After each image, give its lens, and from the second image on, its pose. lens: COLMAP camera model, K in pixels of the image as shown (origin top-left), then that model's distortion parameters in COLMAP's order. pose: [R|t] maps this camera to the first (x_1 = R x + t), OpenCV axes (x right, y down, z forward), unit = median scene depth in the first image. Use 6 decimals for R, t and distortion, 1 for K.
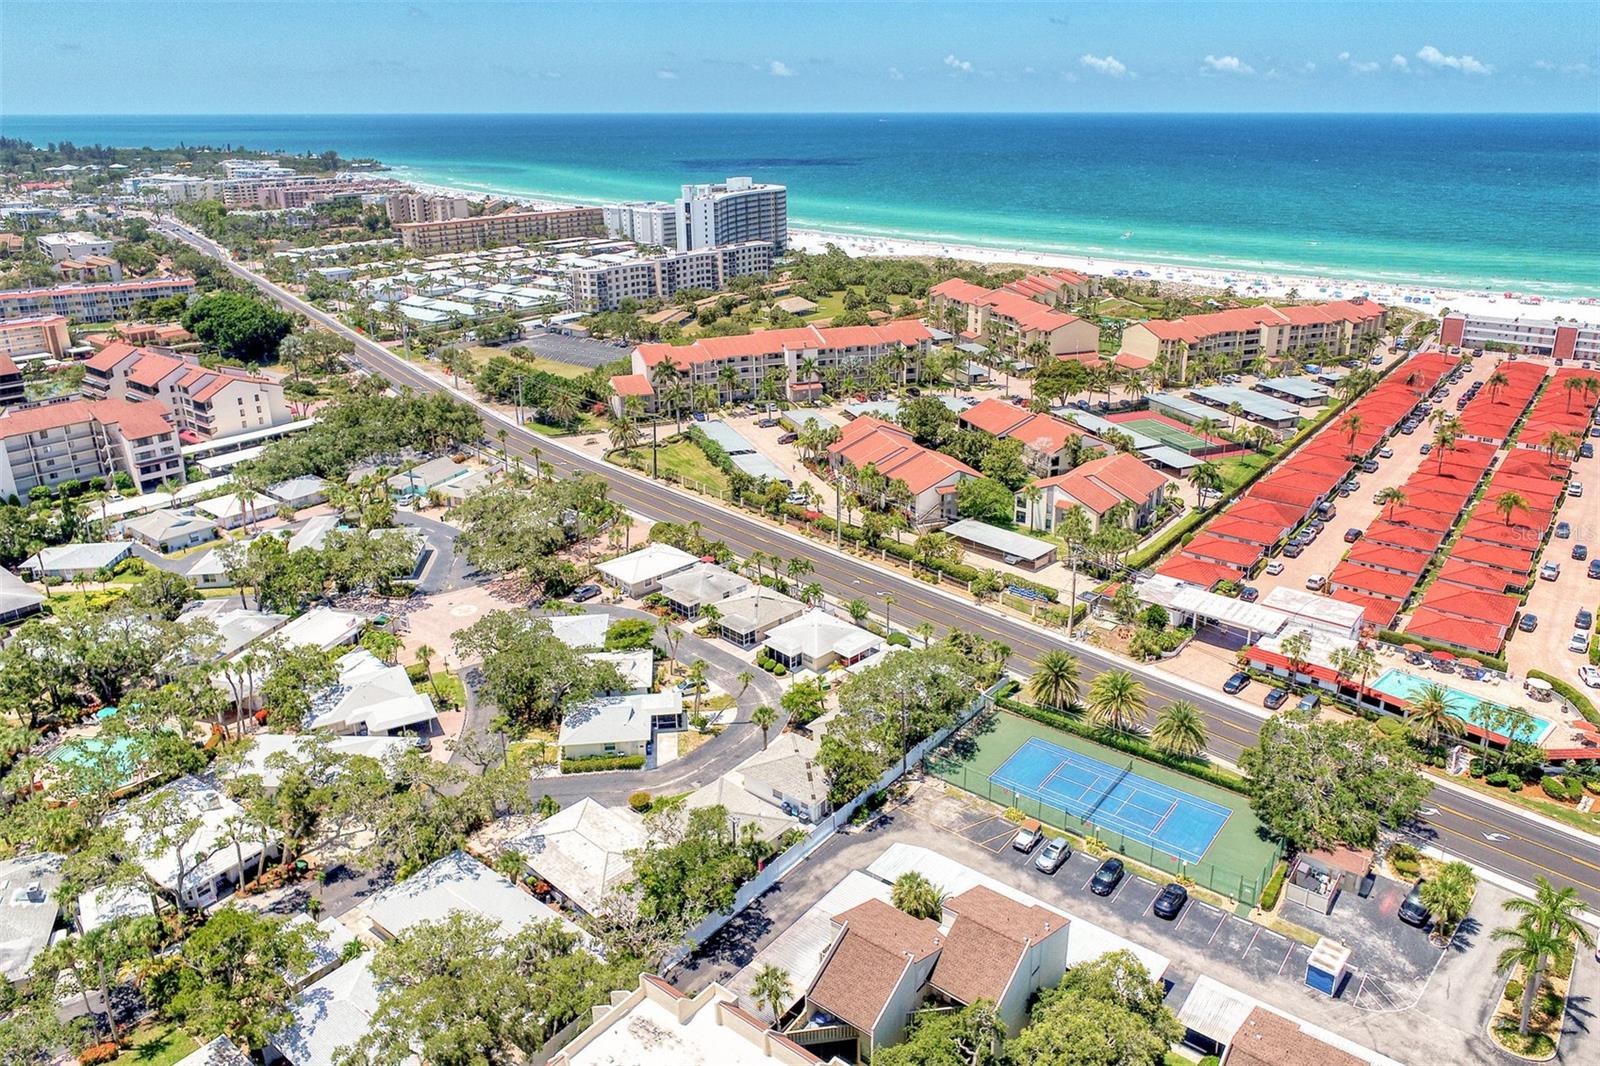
lens RADIAL K [[1102.4, 0, 806.2], [0, 1102.4, 528.8], [0, 0, 1]] dist [-0.013566, 0.008113]
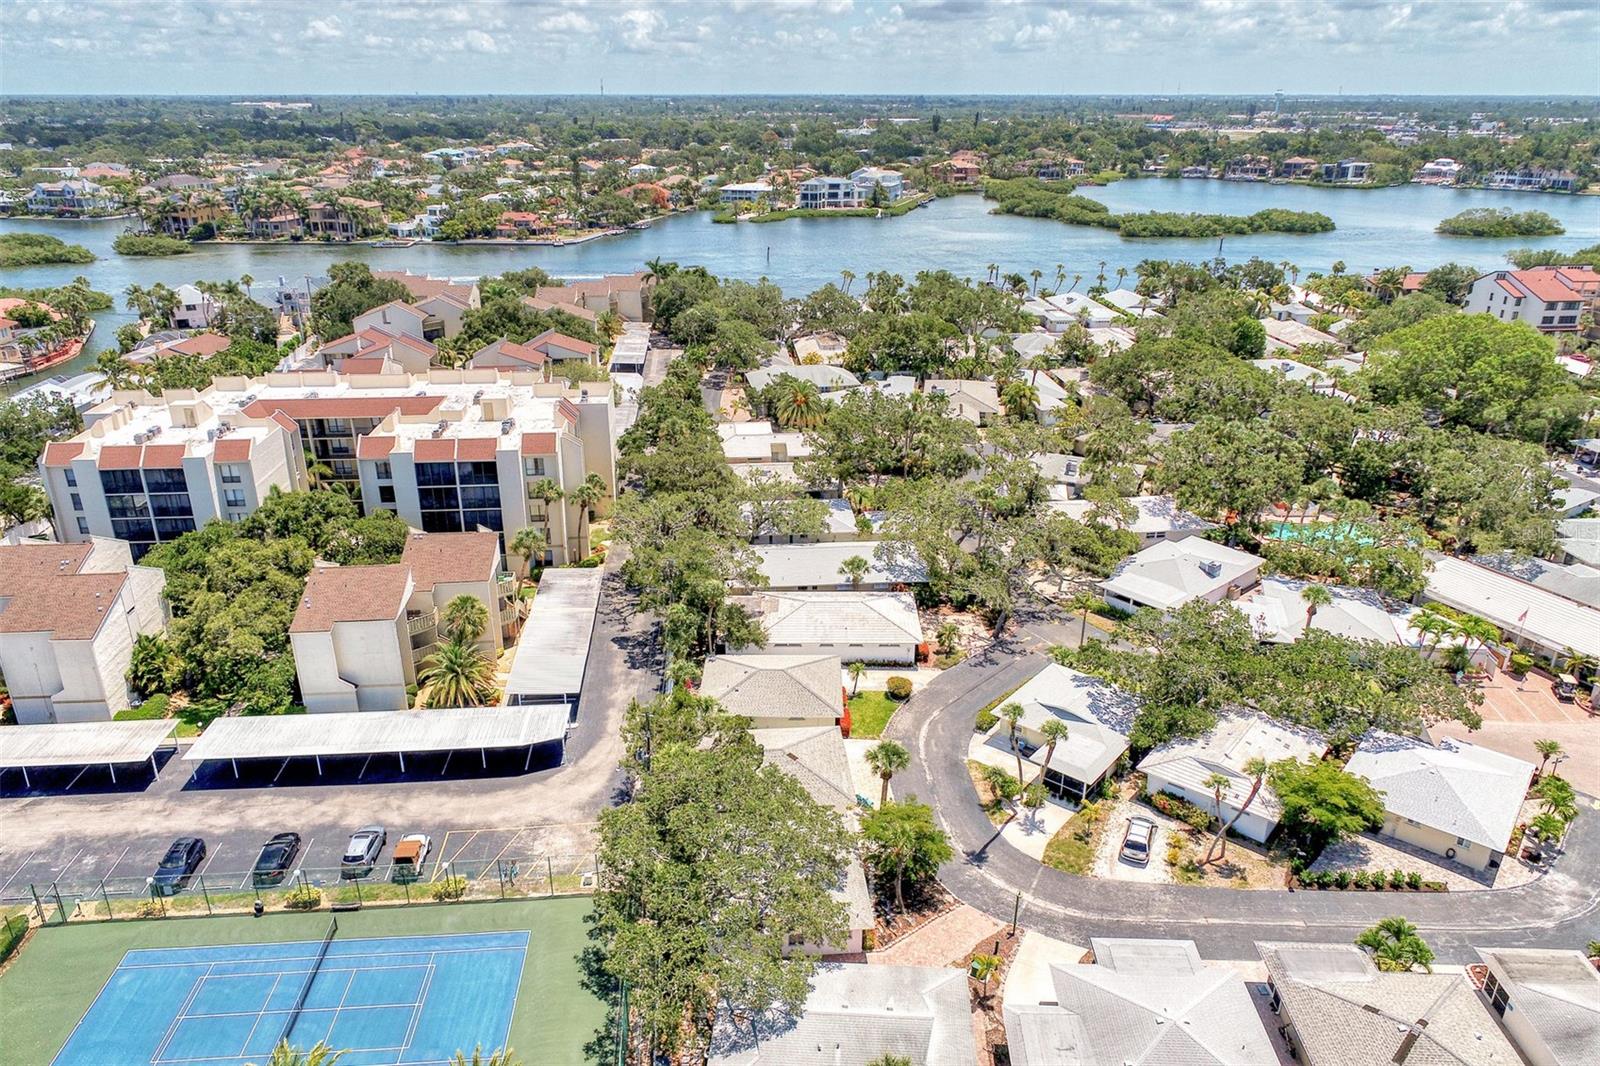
lens RADIAL K [[1102.4, 0, 806.2], [0, 1102.4, 528.8], [0, 0, 1]] dist [-0.013566, 0.008113]
pose [[-0.726587, 0.253617, -0.638553, 0.188340], [-0.240880, 0.776364, 0.582440, -0.145548], [0.643466, 0.577008, -0.503004, 0.691143]]
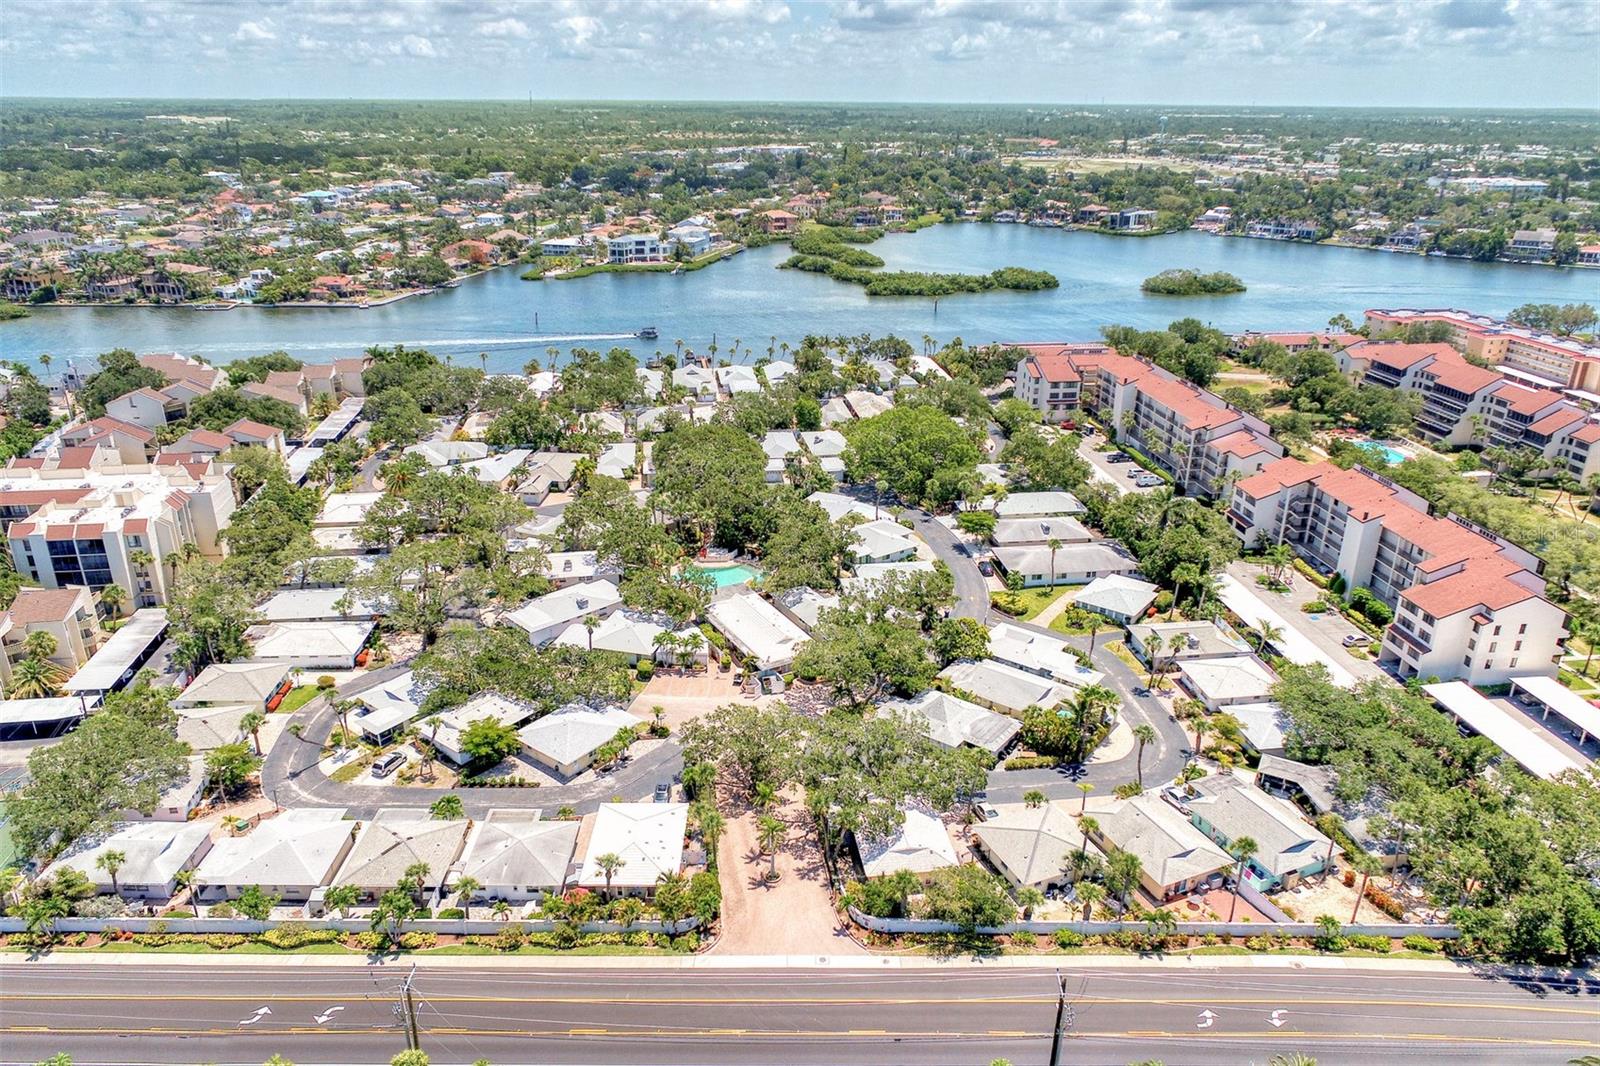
lens RADIAL K [[1092.3, 0, 802.9], [0, 1092.3, 553.7], [0, 0, 1]] dist [-0.005168, 0.009562]
pose [[-0.696562, 0.273393, -0.663369, 0.131856], [-0.256417, 0.768648, 0.586029, -0.391001], [0.670114, 0.578304, -0.465308, 0.998105]]
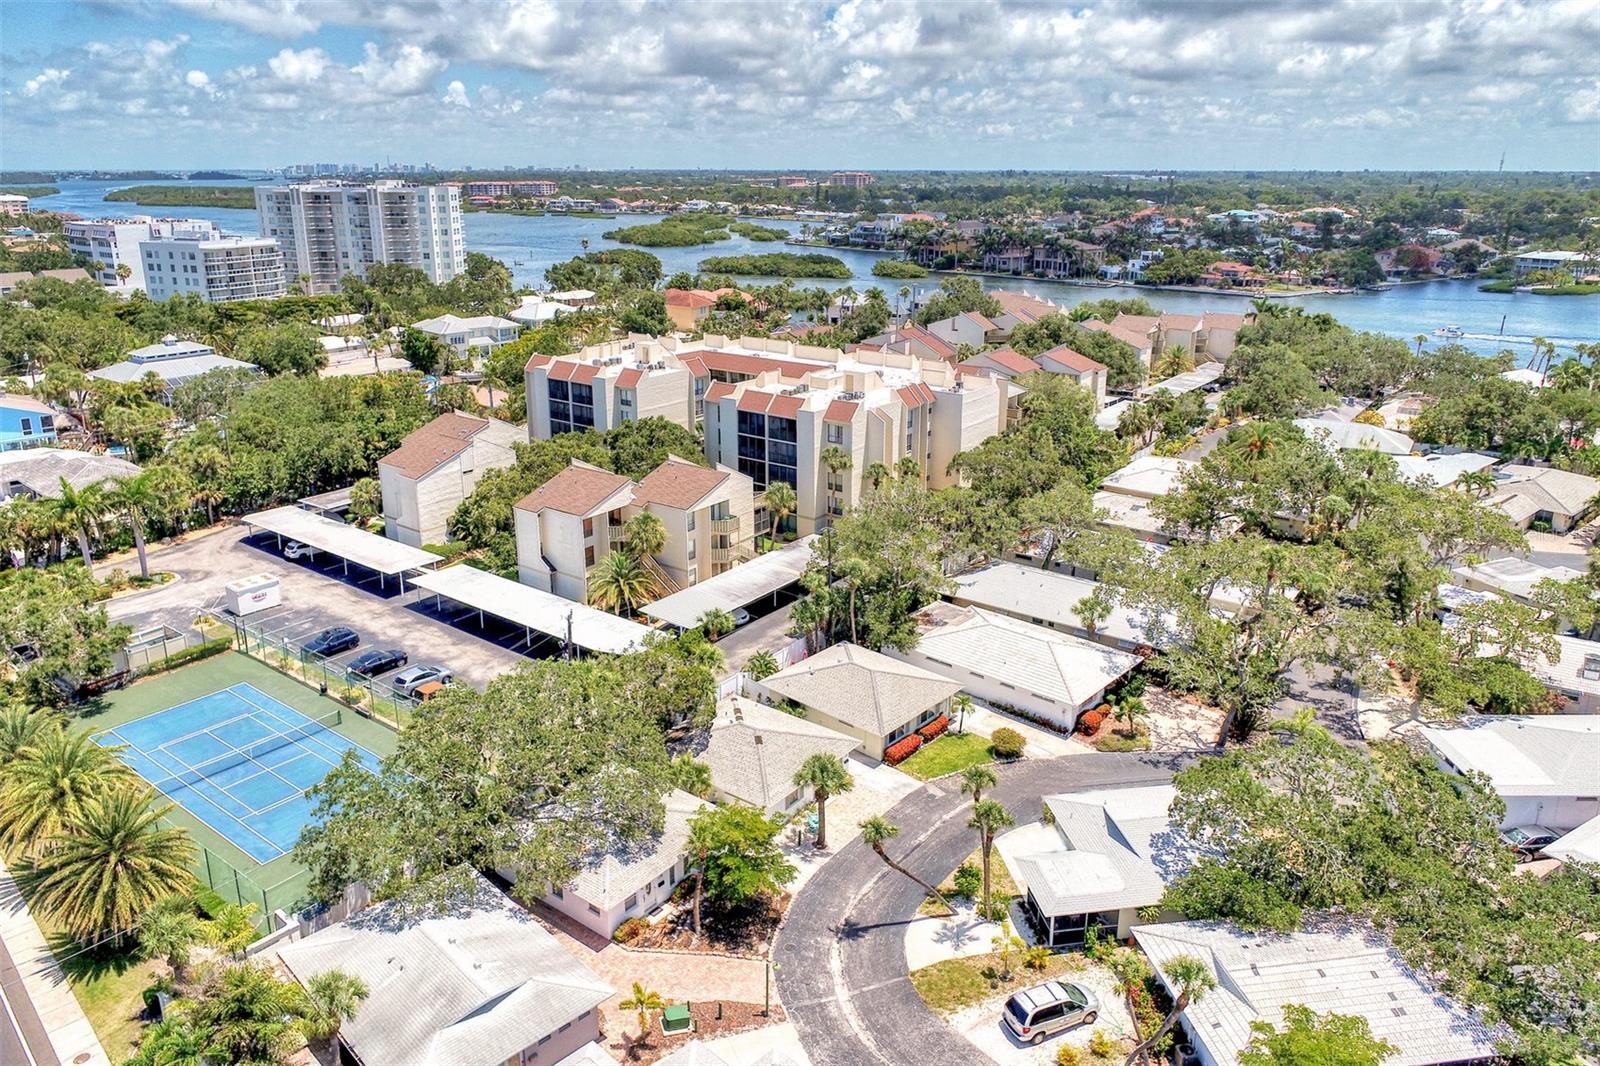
lens RADIAL K [[1113.1, 0, 787.4], [0, 1113.1, 461.3], [0, 0, 1]] dist [-0.013333, 0.003918]
pose [[-0.999820, 0.005953, -0.018000, -0.013564], [-0.005504, 0.817403, 0.576041, -0.127720], [0.018142, 0.576036, -0.817223, 0.762264]]
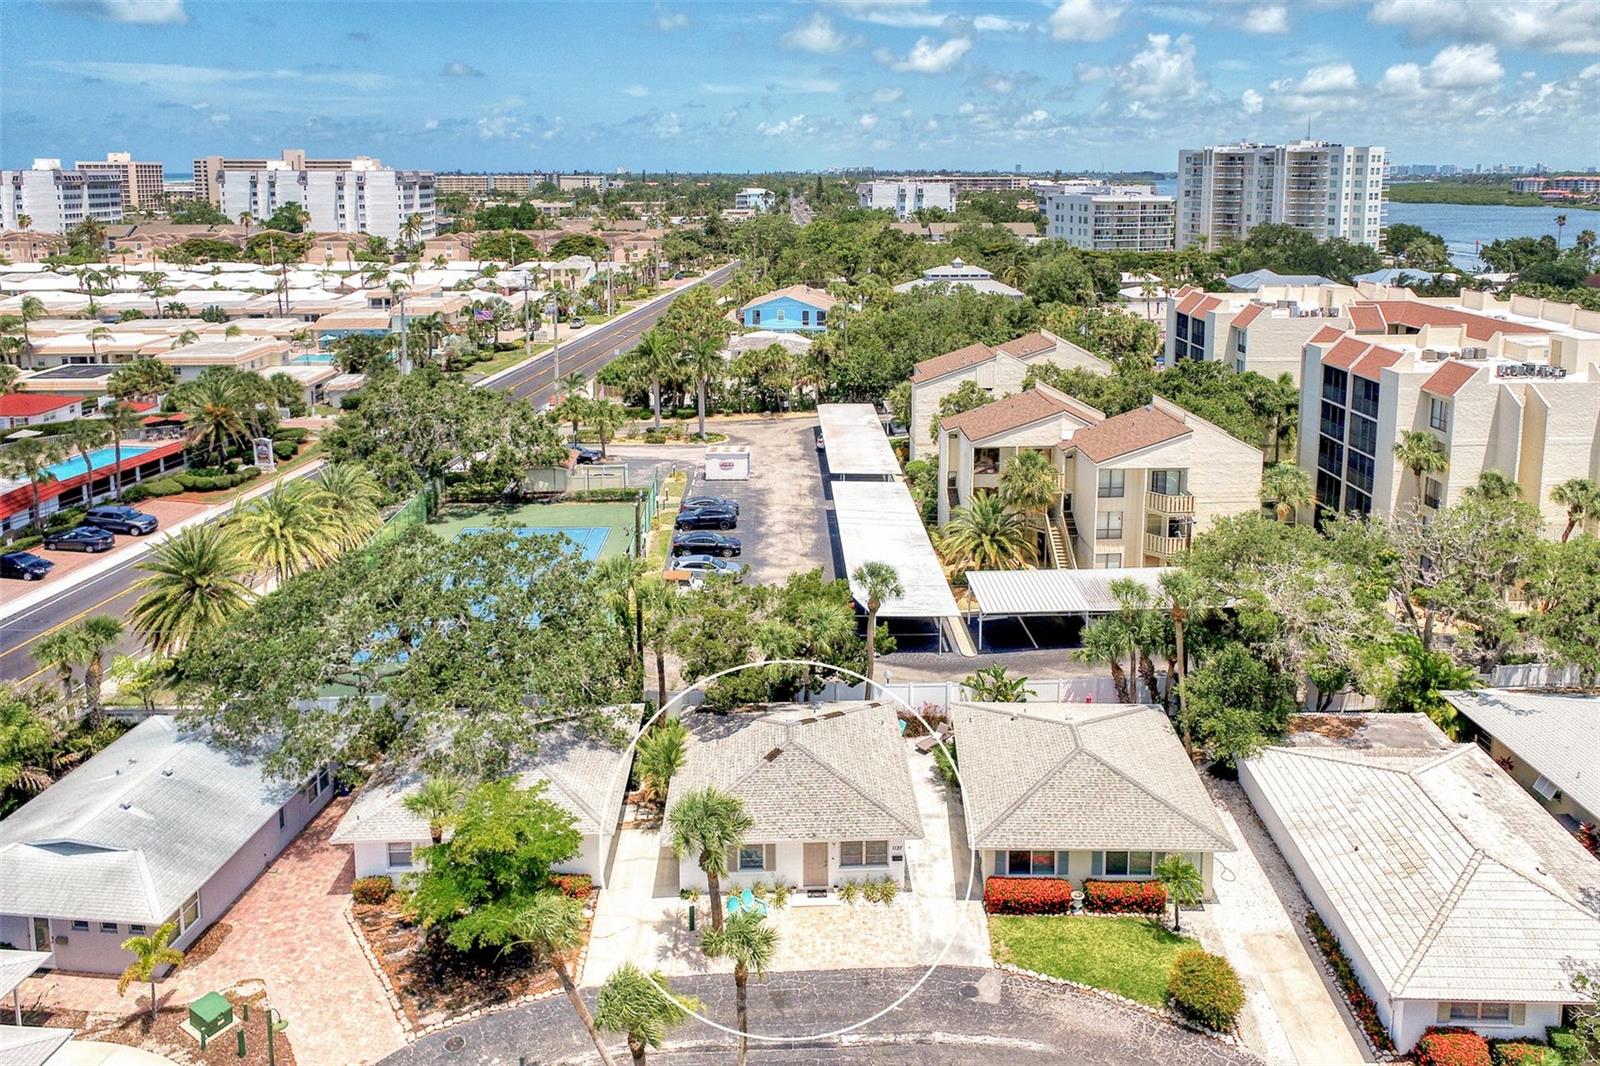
lens RADIAL K [[1115.1, 0, 840.5], [0, 1115.1, 336.1], [0, 0, 1]] dist [-0.021503, 0.000111]
pose [[-0.661969, -0.104326, 0.742236, -0.159022], [0.265839, 0.893210, 0.362636, -0.024946], [-0.700805, 0.437369, -0.563543, 0.627208]]
